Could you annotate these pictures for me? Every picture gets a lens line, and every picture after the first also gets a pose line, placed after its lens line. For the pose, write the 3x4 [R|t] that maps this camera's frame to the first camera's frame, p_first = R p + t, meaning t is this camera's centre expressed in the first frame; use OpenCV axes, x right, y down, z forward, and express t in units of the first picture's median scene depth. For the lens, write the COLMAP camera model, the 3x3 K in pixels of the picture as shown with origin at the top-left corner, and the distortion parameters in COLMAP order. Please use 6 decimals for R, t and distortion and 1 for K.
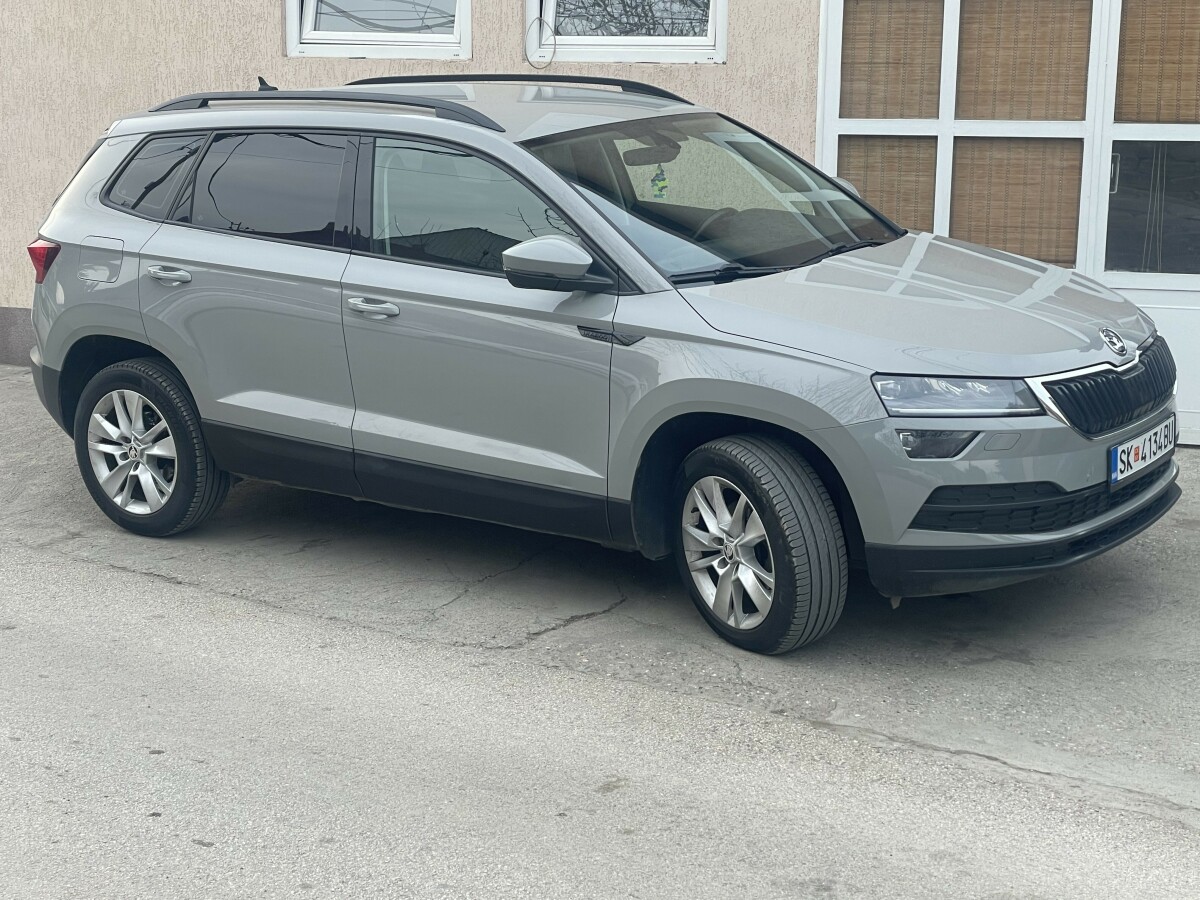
lens RADIAL K [[2029.5, 0, 600.0], [0, 2029.5, 450.0], [0, 0, 1]] dist [0.193649, -0.278494]
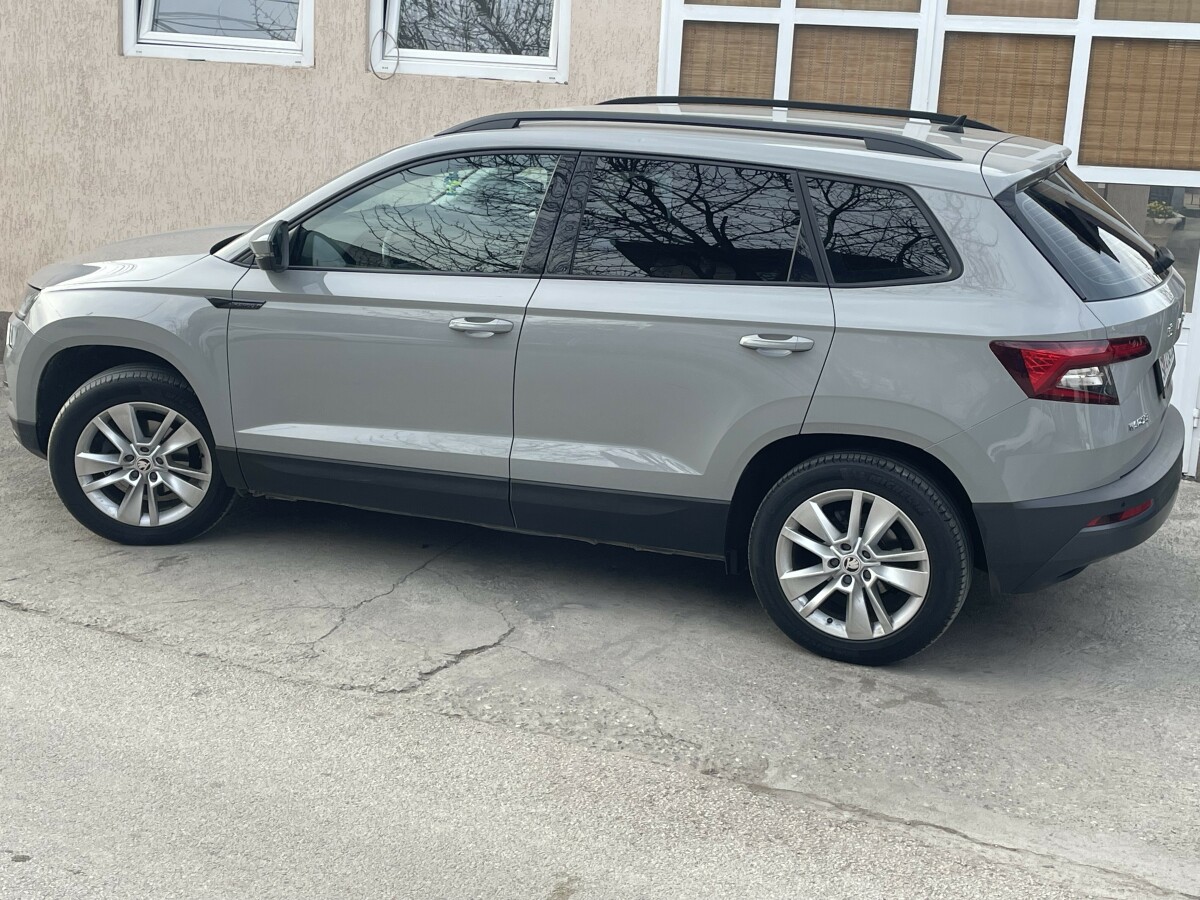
lens RADIAL K [[1638.4, 0, 621.7], [0, 1638.4, 446.5], [0, 0, 1]] dist [0.169275, -0.362922]
pose [[0.986040, 0.009541, 0.166236, -0.053690], [-0.013582, 0.999639, 0.023193, -0.025986], [-0.165955, -0.025127, 0.985813, 0.173879]]
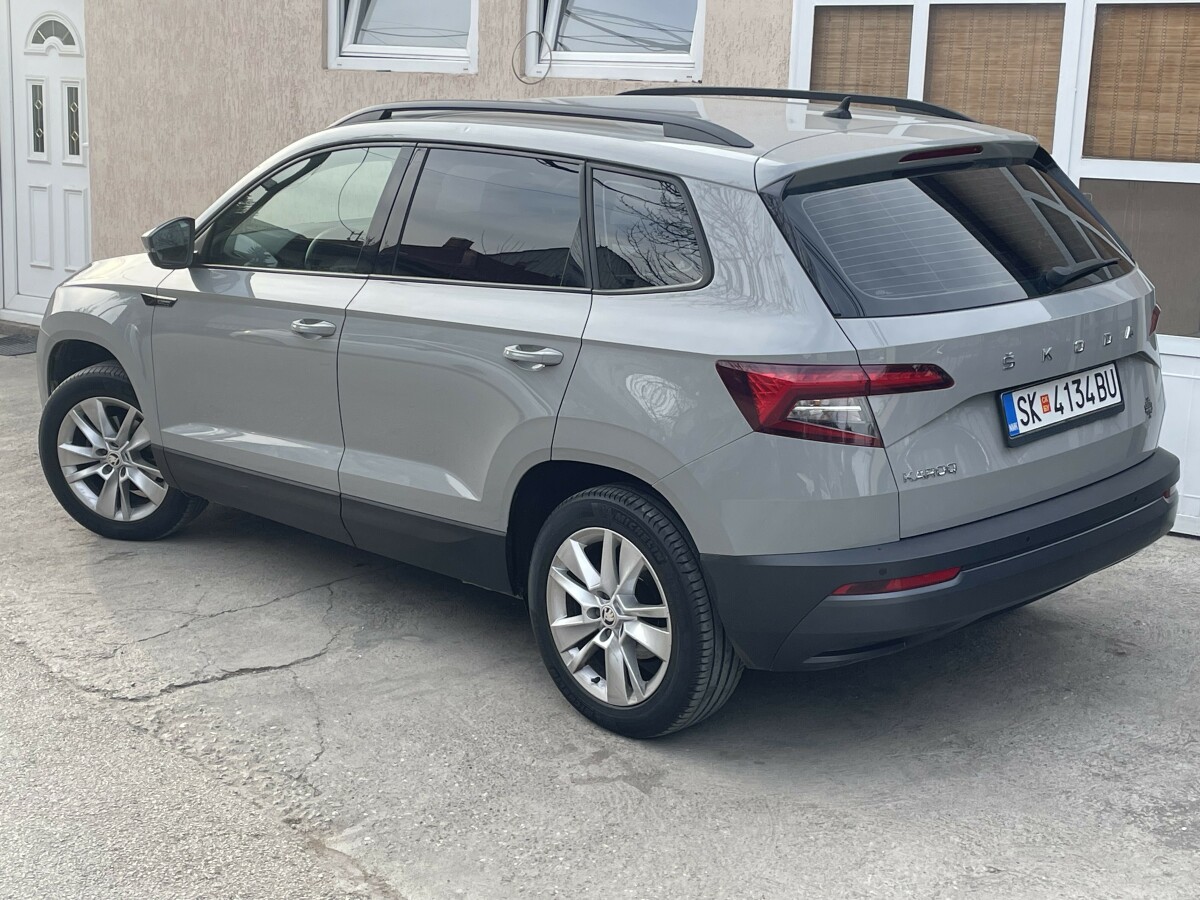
lens RADIAL K [[1754.5, 0, 600.0], [0, 1754.5, 450.0], [0, 0, 1]] dist [0.121032, -0.085372]
pose [[0.964555, 0.076281, -0.252615, 0.255879], [-0.075204, 0.997071, 0.013934, -0.029535], [0.252938, 0.005558, 0.967467, 0.216149]]
